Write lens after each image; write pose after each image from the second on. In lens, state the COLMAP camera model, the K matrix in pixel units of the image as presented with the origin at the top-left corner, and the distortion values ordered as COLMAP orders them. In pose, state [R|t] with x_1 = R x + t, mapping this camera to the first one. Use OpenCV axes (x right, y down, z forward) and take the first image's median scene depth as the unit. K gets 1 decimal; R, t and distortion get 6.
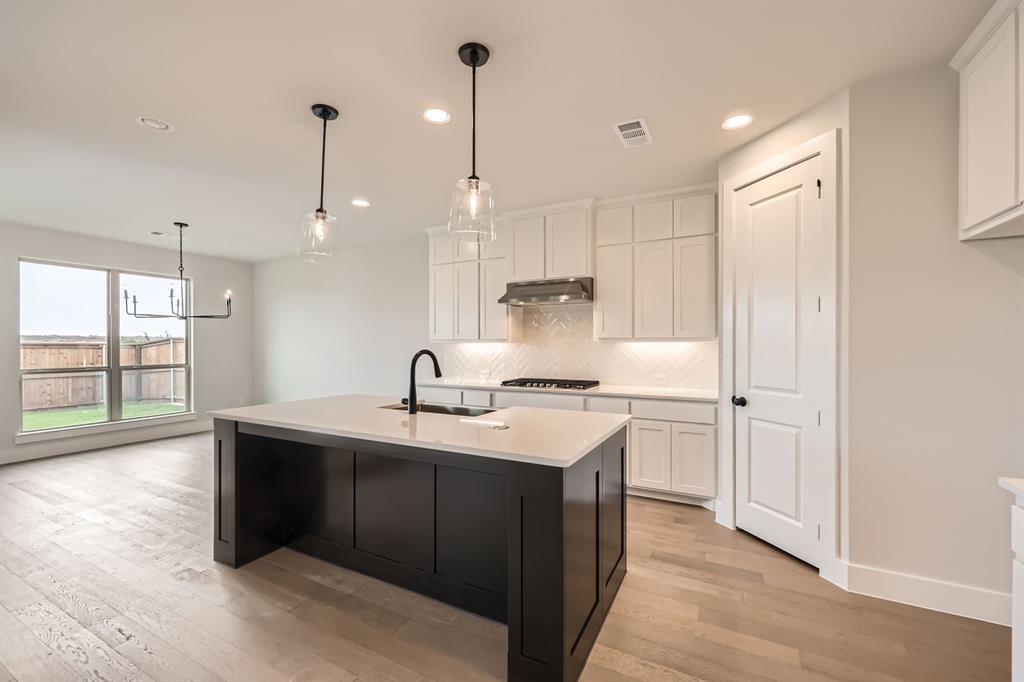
lens RADIAL K [[418.7, 0, 508.2], [0, 418.7, 347.3], [0, 0, 1]] dist [0.006752, 0.000614]
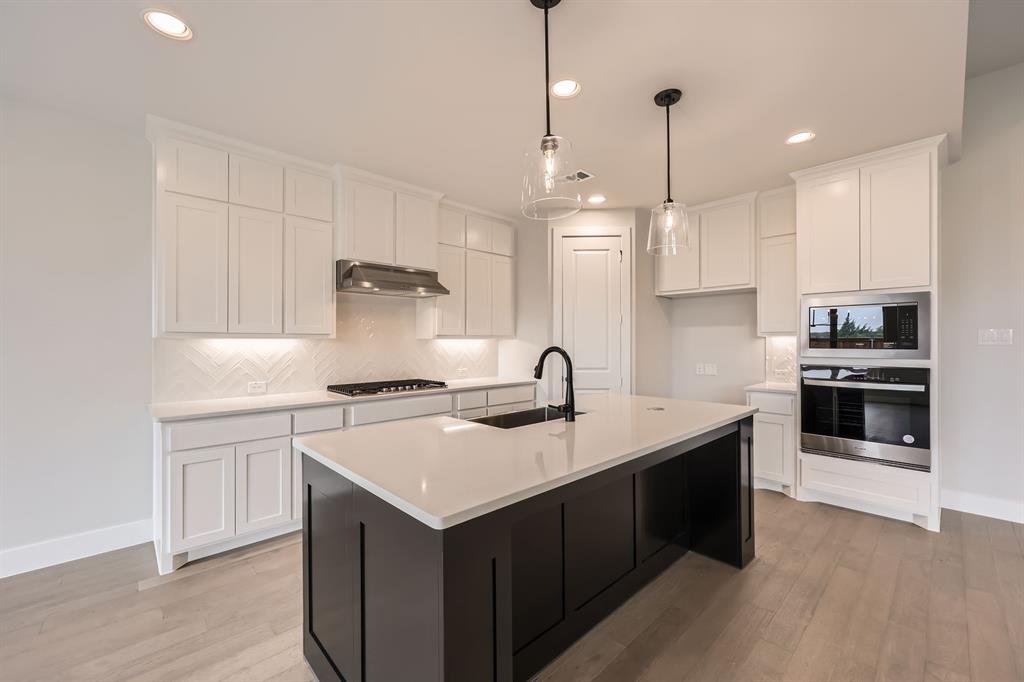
lens RADIAL K [[418.7, 0, 513.7], [0, 418.7, 338.4], [0, 0, 1]] dist [0.006752, 0.000614]
pose [[0.321951, 0.007257, 0.946729, -0.666493], [0.006688, 0.999928, -0.009939, -0.002186], [-0.946733, 0.009531, 0.321879, 0.511214]]
